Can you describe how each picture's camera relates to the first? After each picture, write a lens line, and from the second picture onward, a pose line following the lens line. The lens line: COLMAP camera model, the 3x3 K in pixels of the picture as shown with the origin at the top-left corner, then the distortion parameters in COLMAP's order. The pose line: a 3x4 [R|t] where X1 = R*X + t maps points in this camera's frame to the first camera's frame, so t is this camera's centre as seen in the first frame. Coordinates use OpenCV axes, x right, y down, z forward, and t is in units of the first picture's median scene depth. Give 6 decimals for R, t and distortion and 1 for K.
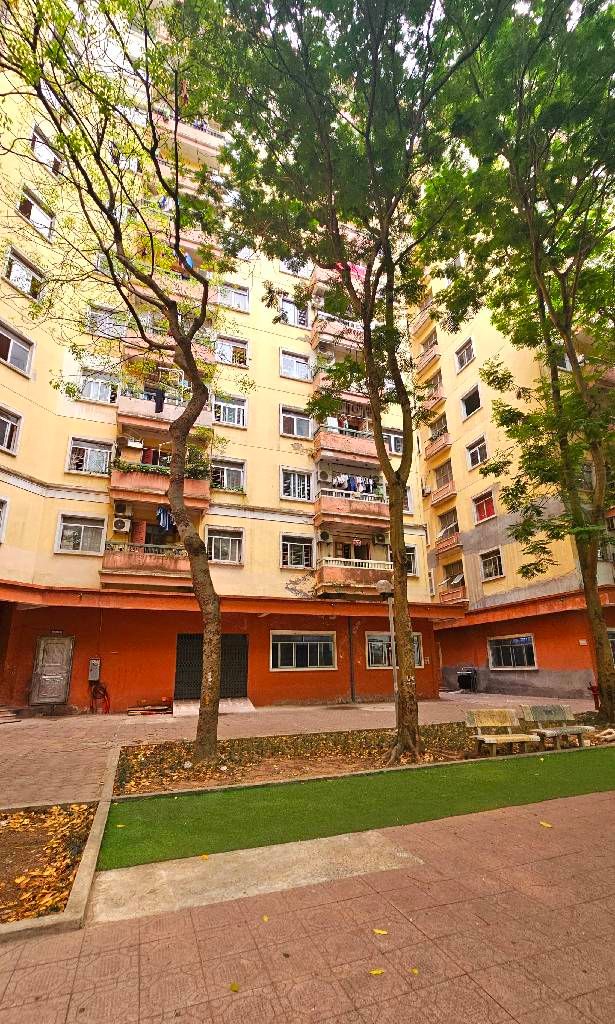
lens RADIAL K [[440.0, 0, 315.0], [0, 440.0, 554.7], [0, 0, 1]] dist [-0.000298, -0.000004]
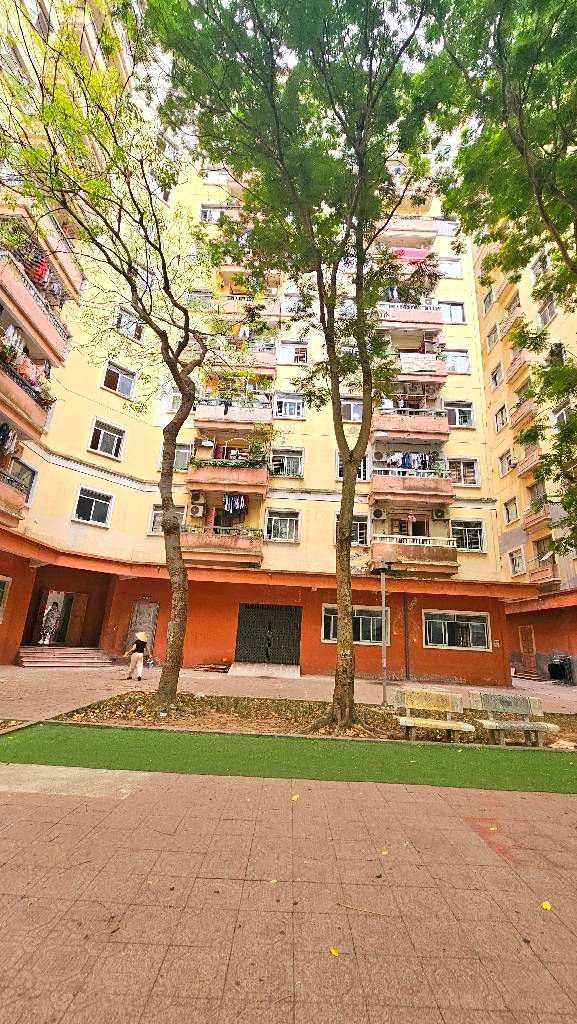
lens RADIAL K [[416.3, 0, 292.6], [0, 416.3, 514.2], [0, 0, 1]] dist [-0.000430, -0.000098]
pose [[0.939525, -0.034839, -0.340703, 0.191128], [0.019221, 0.998608, -0.049111, 0.003254], [0.341940, 0.039592, 0.938887, 0.017731]]
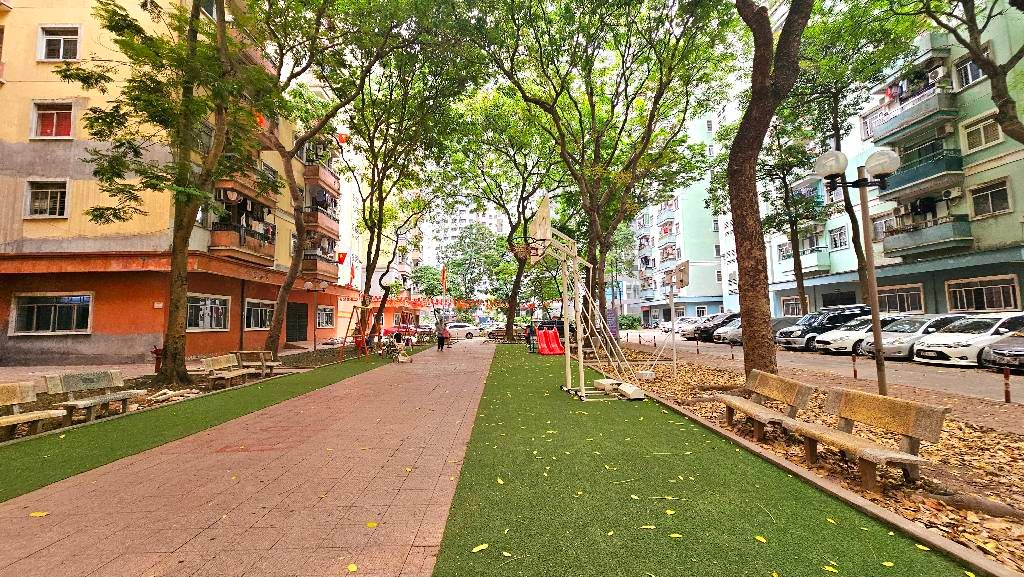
lens RADIAL K [[408.8, 0, 512.0], [0, 408.8, 288.5], [0, 0, 1]] dist [0.000822, -0.000067]
pose [[0.317123, 0.096312, 0.943481, 0.011659], [-0.229748, 0.972999, -0.022102, 0.006414], [-0.920135, -0.209754, 0.330688, 0.009499]]
